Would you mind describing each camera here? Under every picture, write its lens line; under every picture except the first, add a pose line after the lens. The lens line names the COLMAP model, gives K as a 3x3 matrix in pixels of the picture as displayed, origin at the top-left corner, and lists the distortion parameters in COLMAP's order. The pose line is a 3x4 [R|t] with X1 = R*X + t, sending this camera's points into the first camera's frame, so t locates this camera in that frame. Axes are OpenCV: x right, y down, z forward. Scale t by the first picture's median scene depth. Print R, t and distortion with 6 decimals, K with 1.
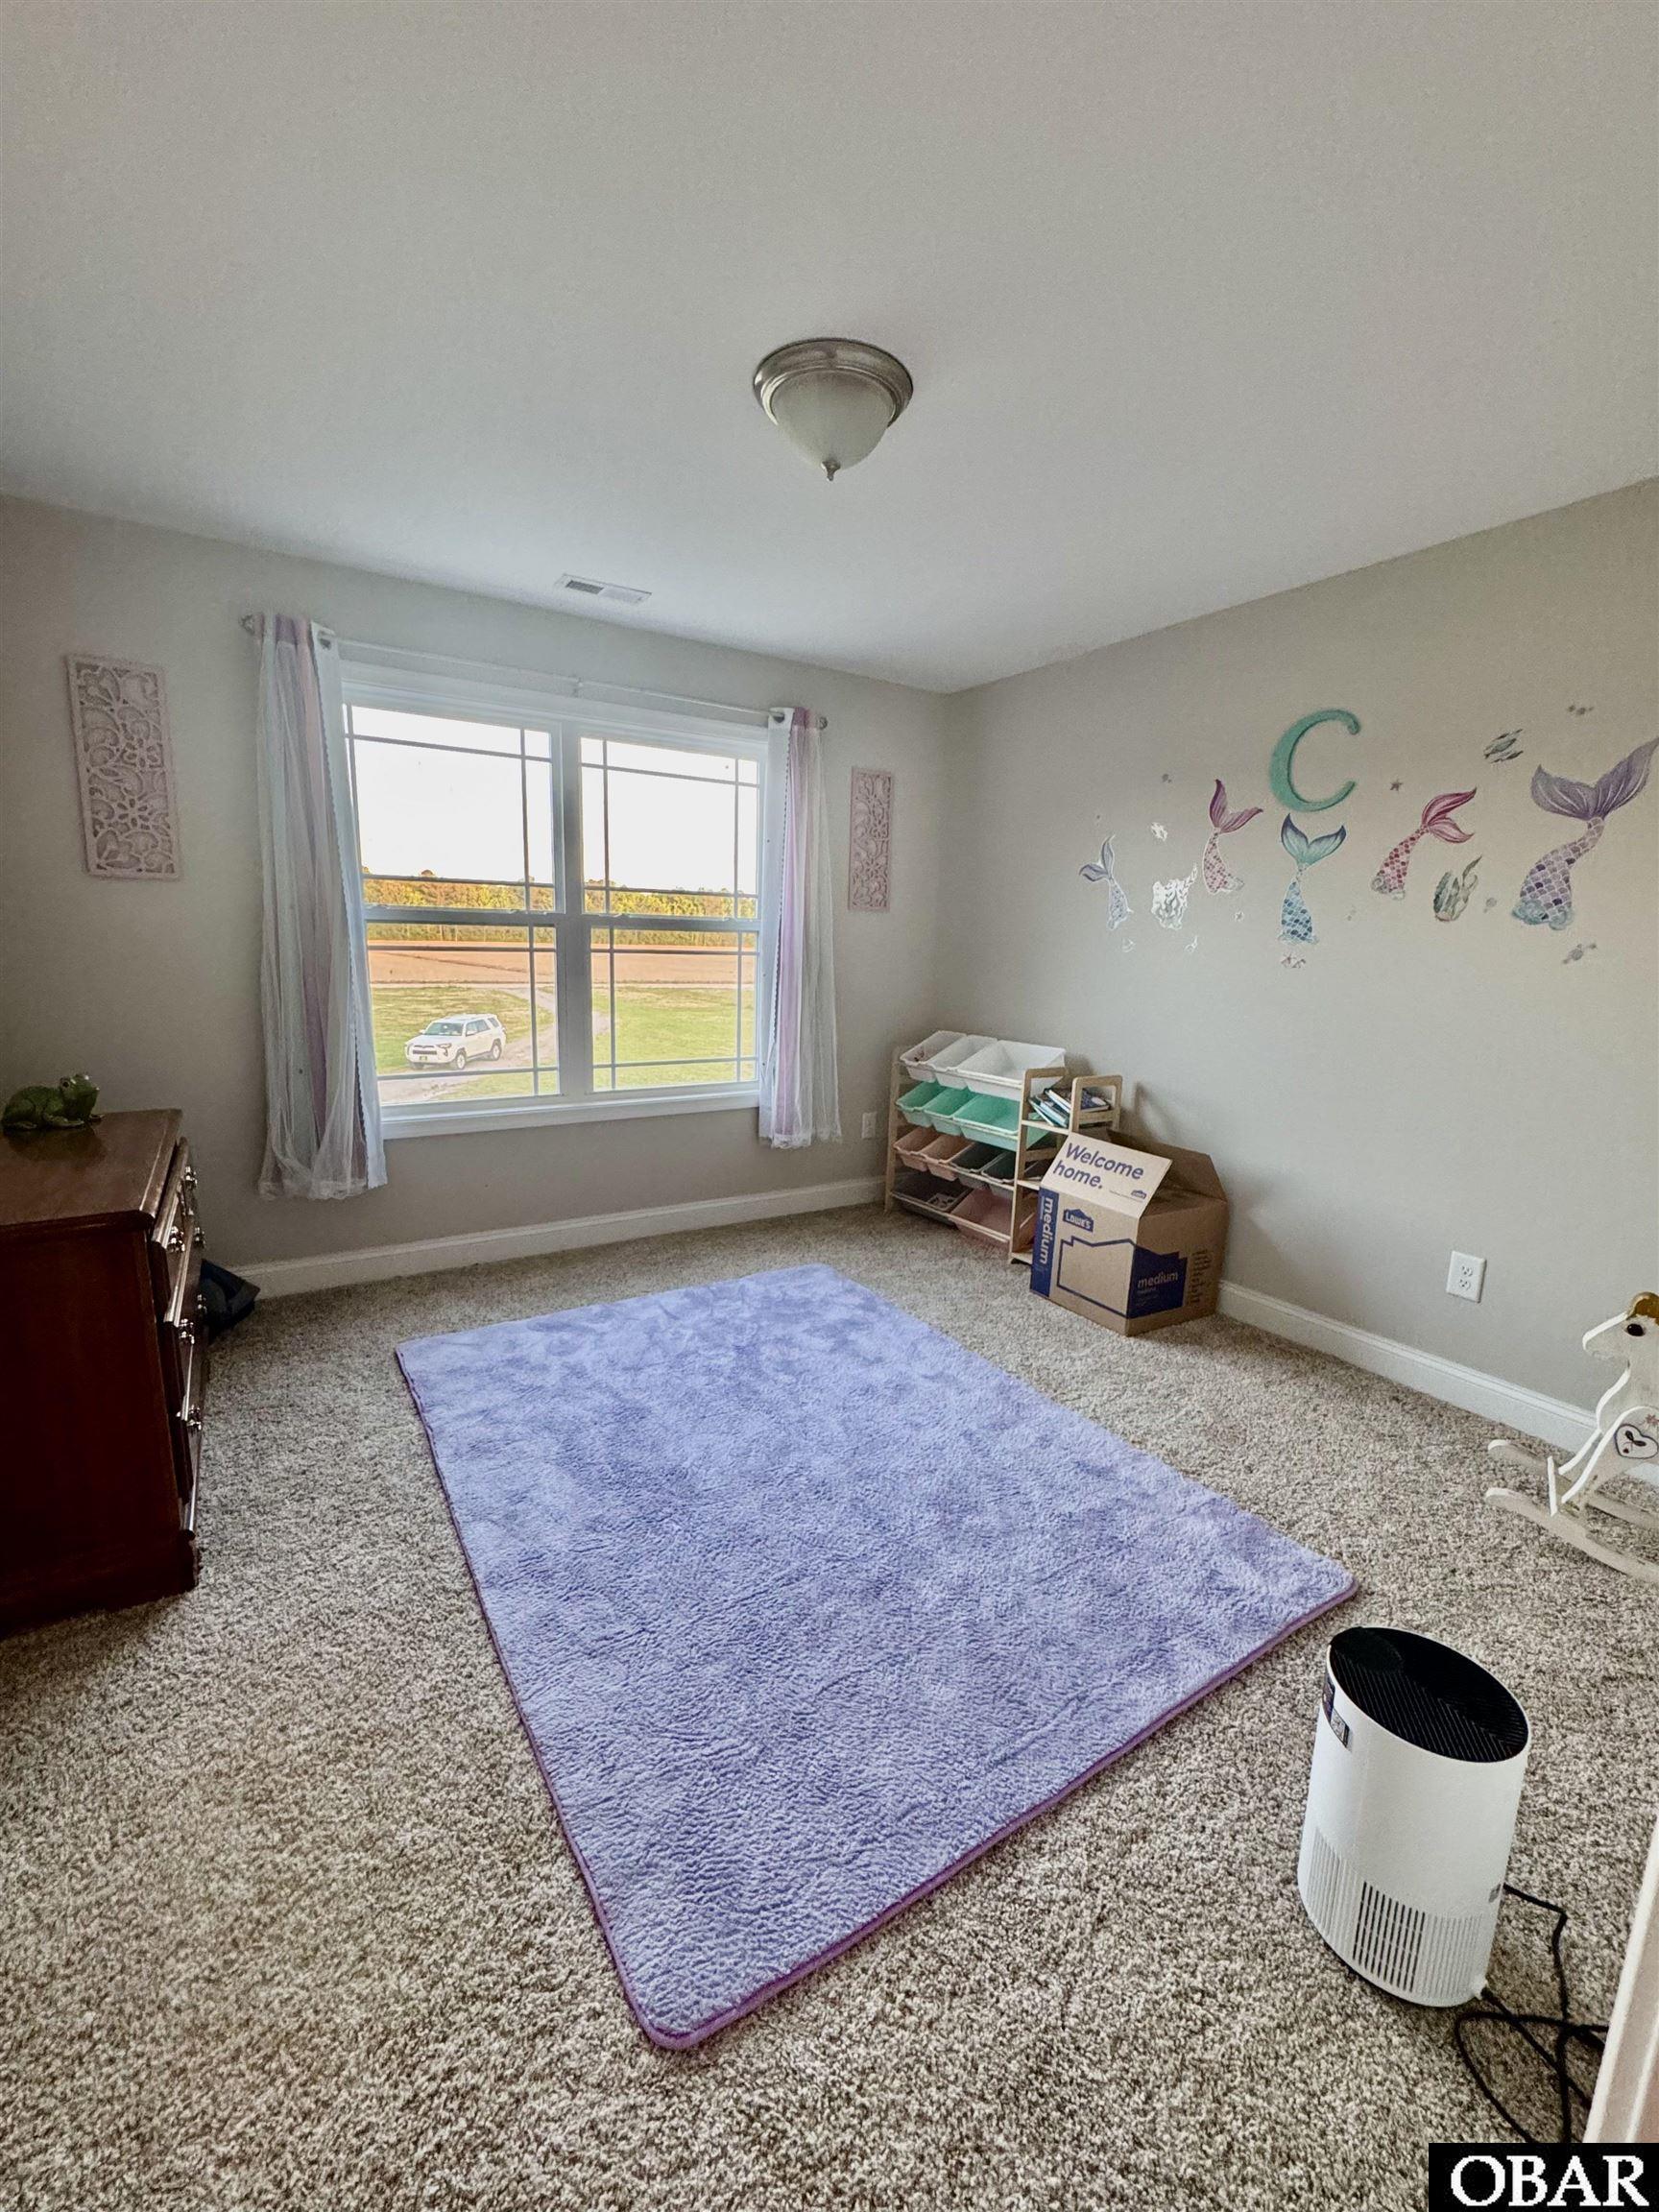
lens RADIAL K [[912.4, 0, 831.8], [0, 912.4, 1106.1], [0, 0, 1]] dist [-0.008203, 0.000245]
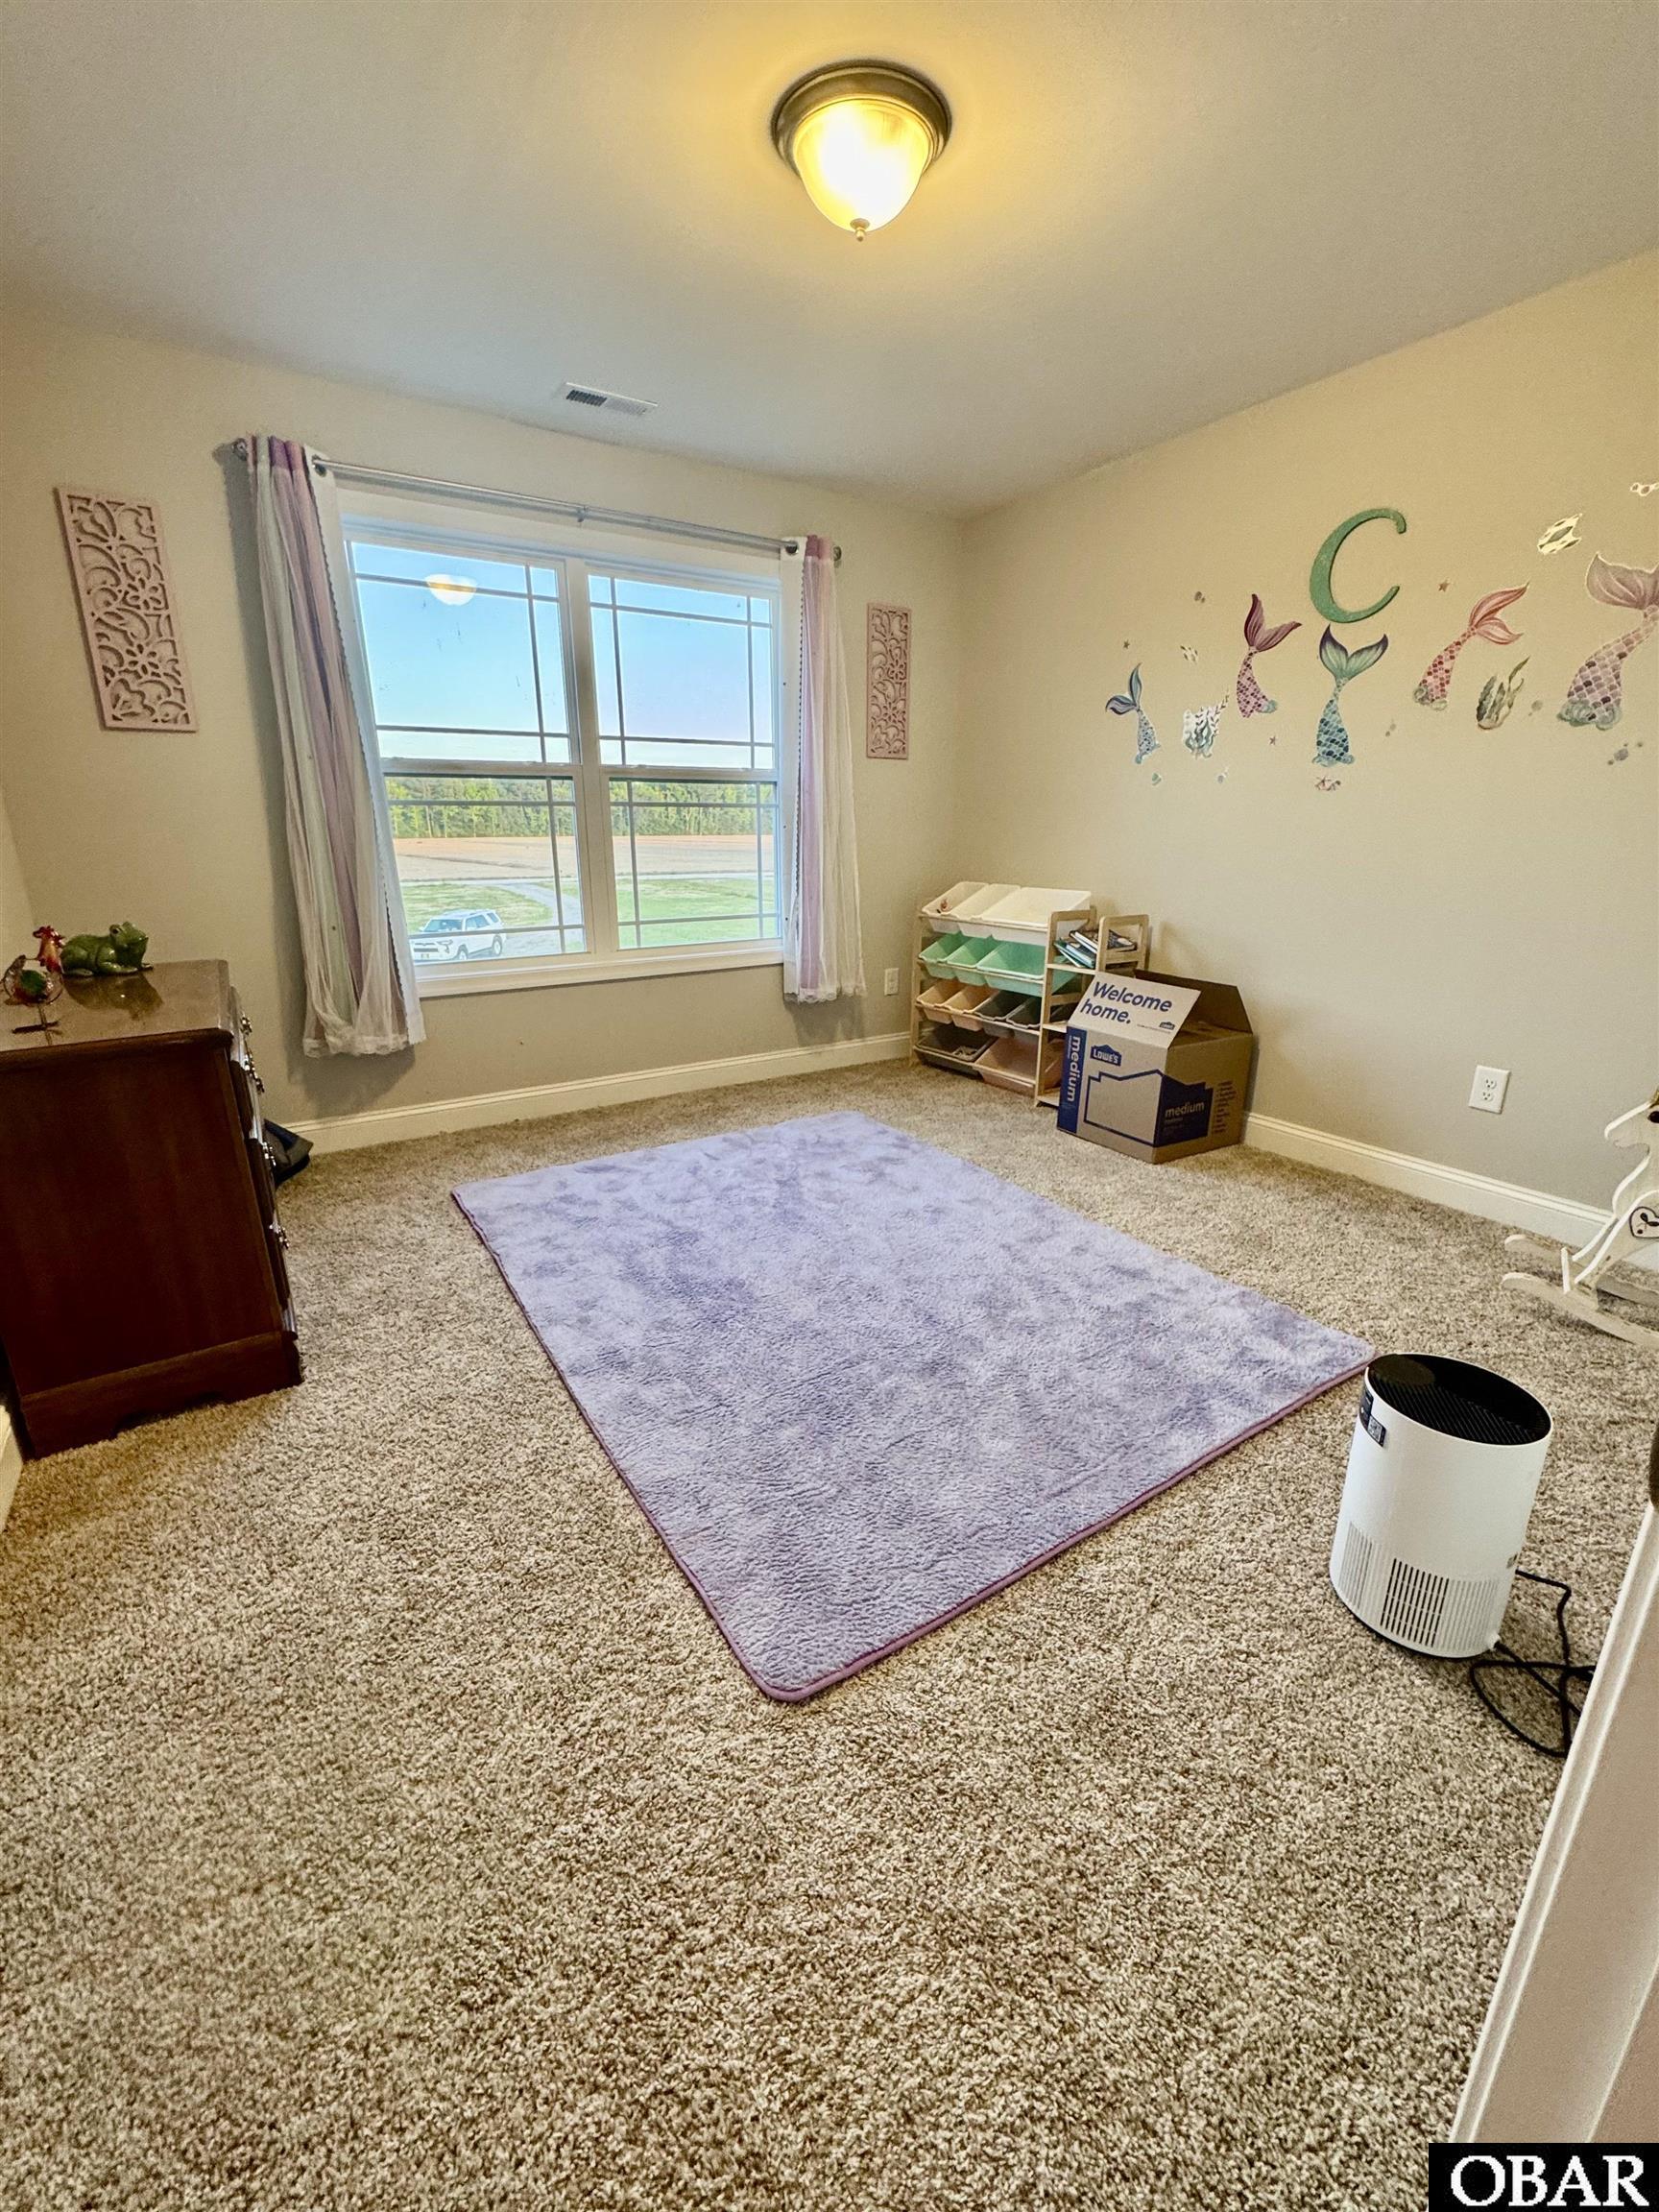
lens RADIAL K [[912.4, 0, 831.8], [0, 912.4, 1106.1], [0, 0, 1]] dist [-0.008203, 0.000245]
pose [[0.999591, -0.027596, -0.007478, -0.053309], [0.028286, 0.992604, 0.118053, 0.092740], [0.004165, -0.118216, 0.992979, -0.034753]]
